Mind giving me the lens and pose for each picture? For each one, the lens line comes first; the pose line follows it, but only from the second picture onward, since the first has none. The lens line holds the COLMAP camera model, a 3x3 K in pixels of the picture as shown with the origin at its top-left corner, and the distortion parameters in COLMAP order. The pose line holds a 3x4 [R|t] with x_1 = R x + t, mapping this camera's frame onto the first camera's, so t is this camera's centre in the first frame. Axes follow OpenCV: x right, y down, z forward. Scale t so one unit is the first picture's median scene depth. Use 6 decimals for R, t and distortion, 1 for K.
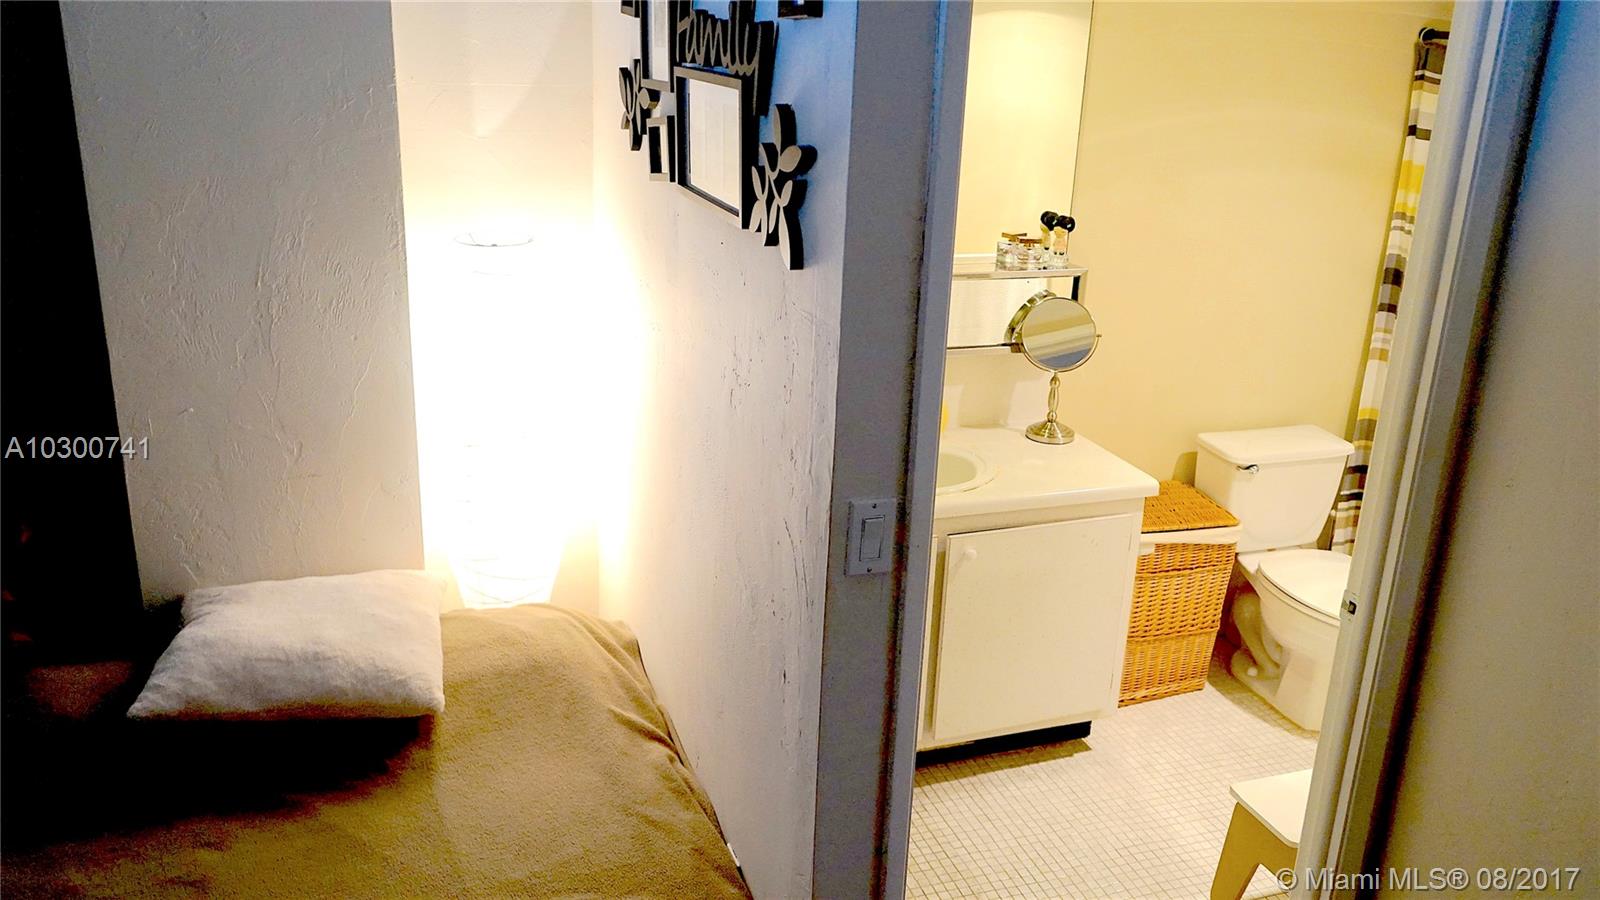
lens RADIAL K [[1284.1, 0, 794.0], [0, 1284.1, 443.9], [0, 0, 1]] dist [-0.006587, 0.007575]
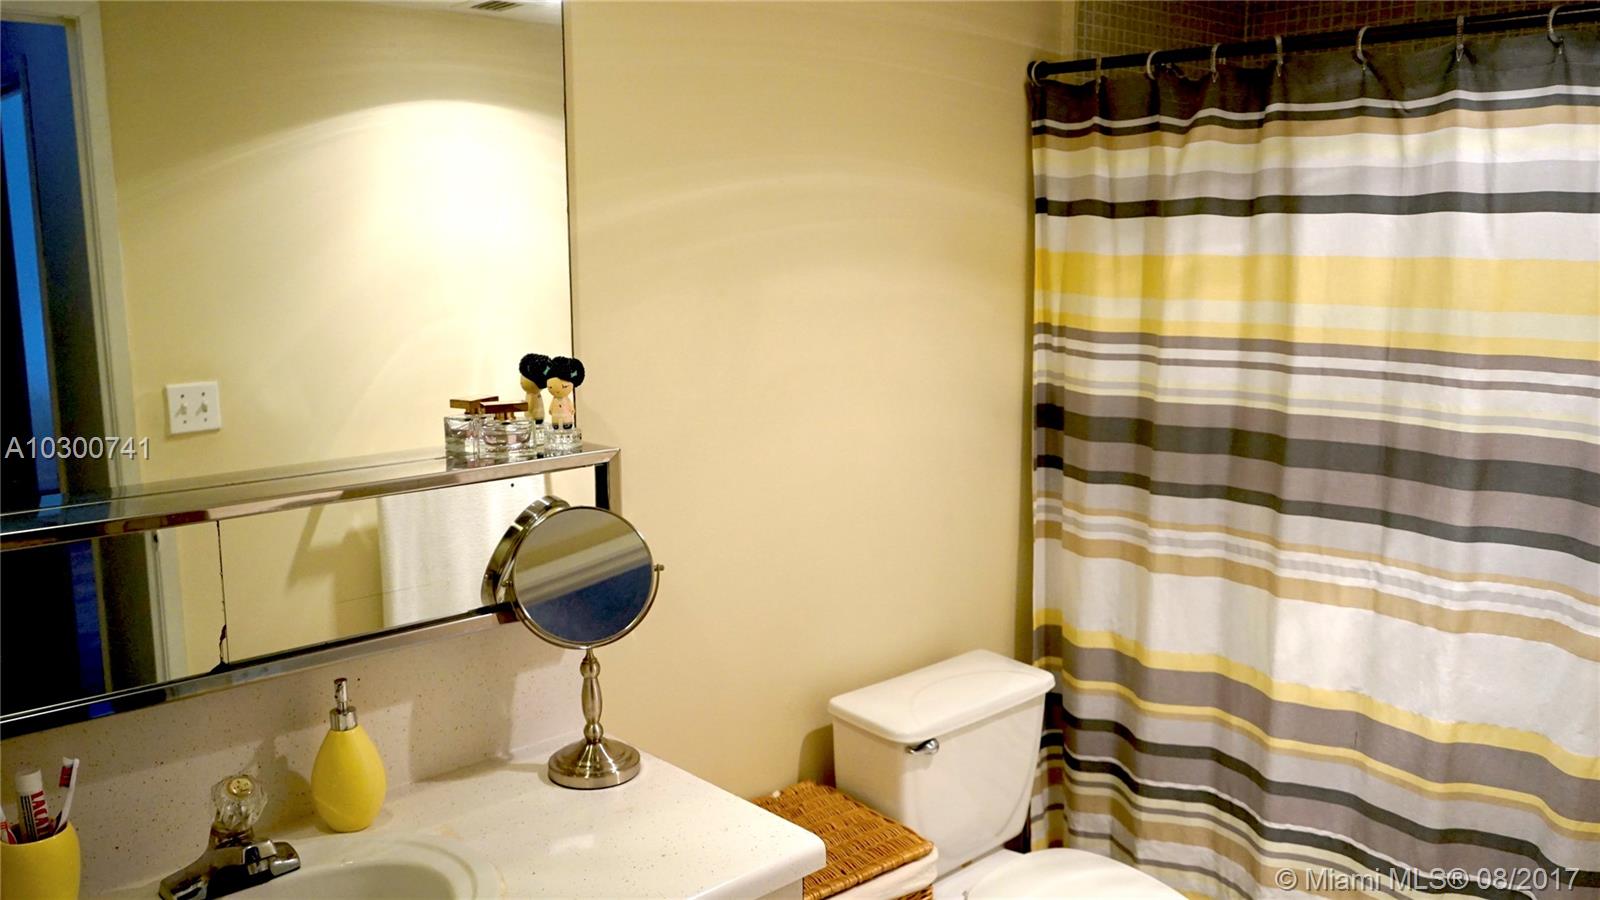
lens RADIAL K [[1284.1, 0, 794.0], [0, 1284.1, 443.9], [0, 0, 1]] dist [-0.006587, 0.007575]
pose [[0.919337, -0.105416, 0.379088, 0.089508], [0.164976, 0.977938, -0.128144, -0.055416], [-0.357216, 0.180348, 0.916445, 0.466544]]
